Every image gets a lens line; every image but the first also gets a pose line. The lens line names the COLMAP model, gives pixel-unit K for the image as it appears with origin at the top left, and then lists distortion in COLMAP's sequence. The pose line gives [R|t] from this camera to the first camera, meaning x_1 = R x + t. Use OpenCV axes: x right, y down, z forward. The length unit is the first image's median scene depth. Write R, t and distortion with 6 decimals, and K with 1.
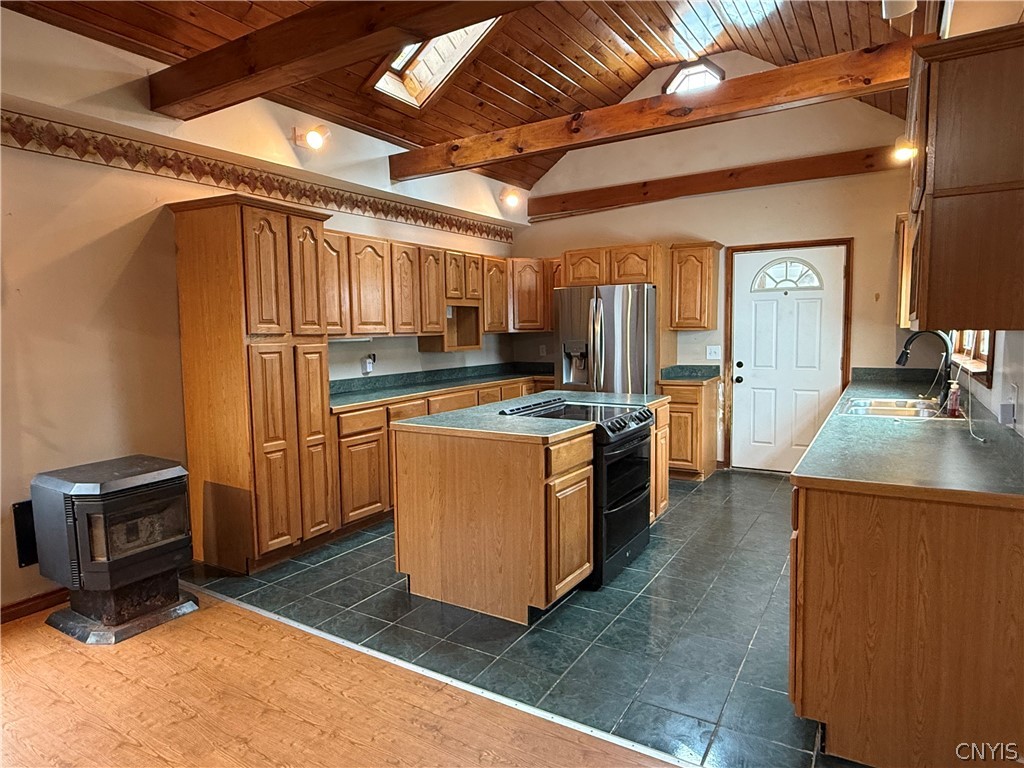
lens RADIAL K [[624.3, 0, 509.2], [0, 624.3, 384.8], [0, 0, 1]] dist [-0.002549, 0.002078]
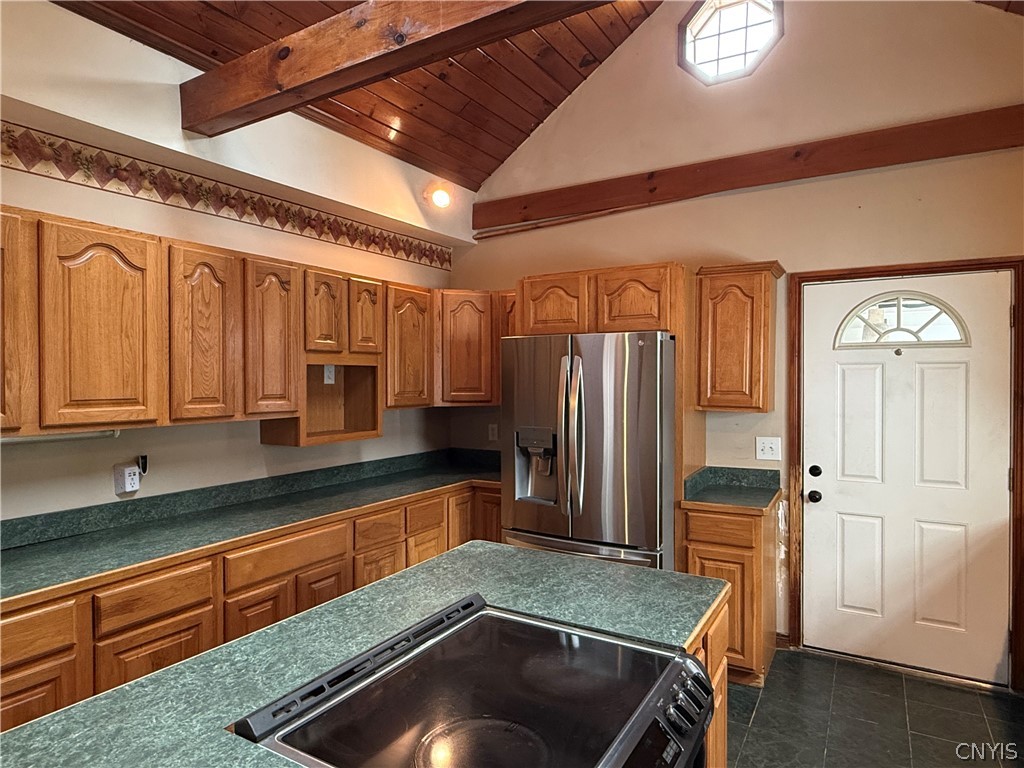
lens RADIAL K [[624.3, 0, 509.2], [0, 624.3, 384.8], [0, 0, 1]] dist [-0.002549, 0.002078]
pose [[0.999738, 0.014323, 0.017830, 0.069352], [-0.012869, 0.996778, -0.079165, -0.062888], [-0.018906, 0.078915, 0.996702, 0.412501]]
